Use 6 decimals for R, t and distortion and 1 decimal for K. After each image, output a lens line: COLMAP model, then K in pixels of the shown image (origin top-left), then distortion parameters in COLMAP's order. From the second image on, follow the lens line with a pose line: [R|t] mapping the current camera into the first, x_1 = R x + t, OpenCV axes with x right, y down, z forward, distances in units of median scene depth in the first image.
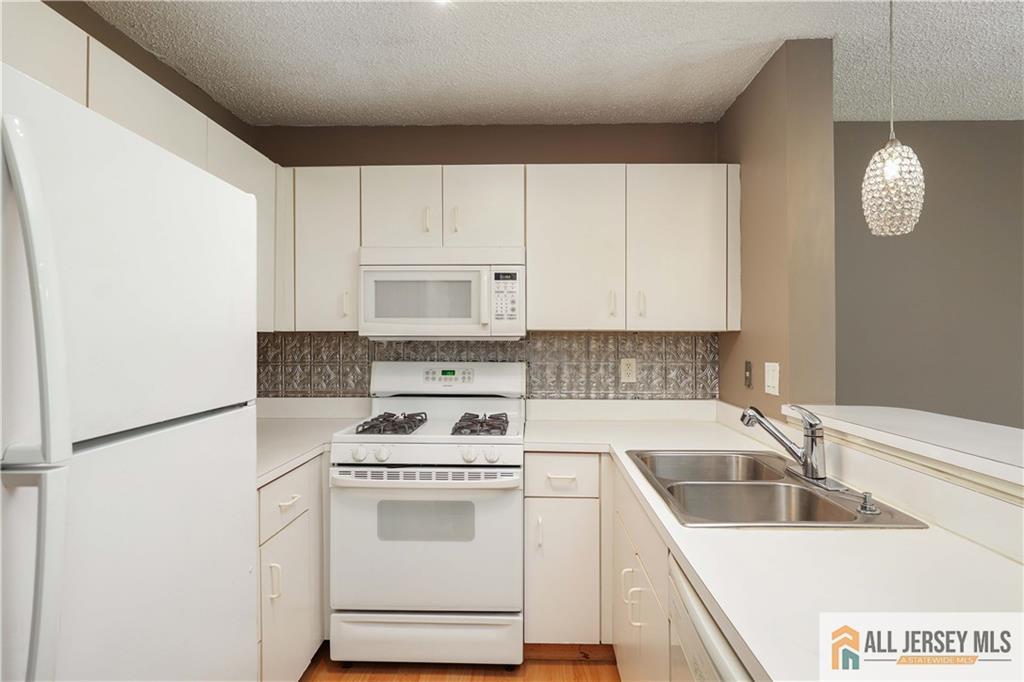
lens RADIAL K [[574.7, 0, 512.8], [0, 574.7, 330.4], [0, 0, 1]] dist [-0.001337, -0.000187]
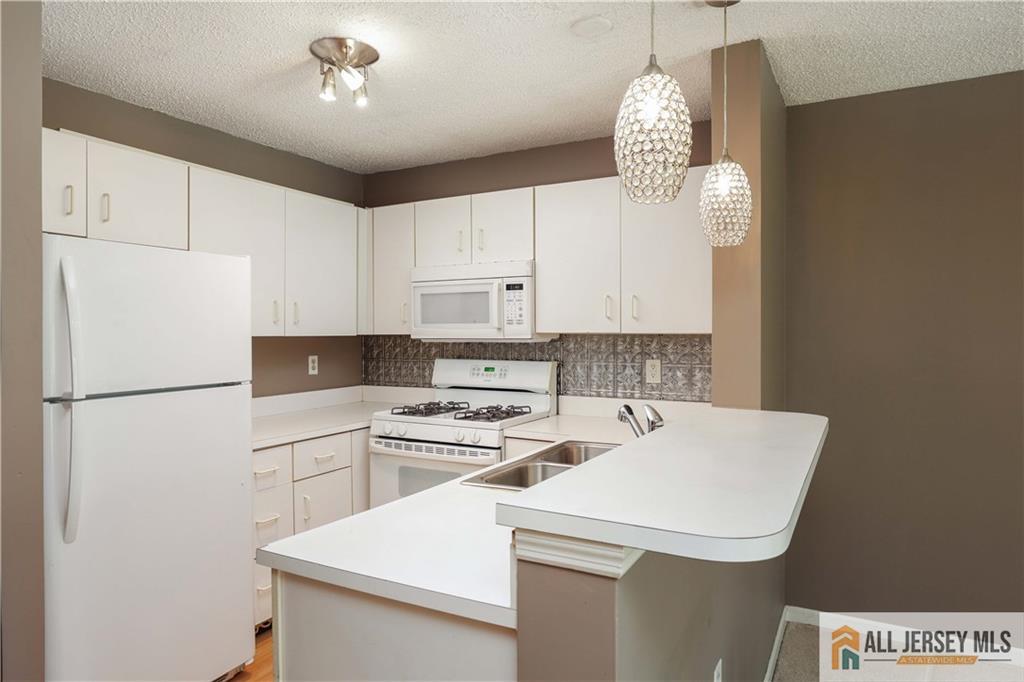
lens RADIAL K [[619.2, 0, 512.0], [0, 619.2, 341.0], [0, 0, 1]] dist [-0.001933, -0.001051]
pose [[0.894972, 0.002138, -0.446117, 0.495981], [0.007836, 0.999759, 0.020512, -0.010018], [0.446053, -0.021854, 0.894740, -0.106913]]
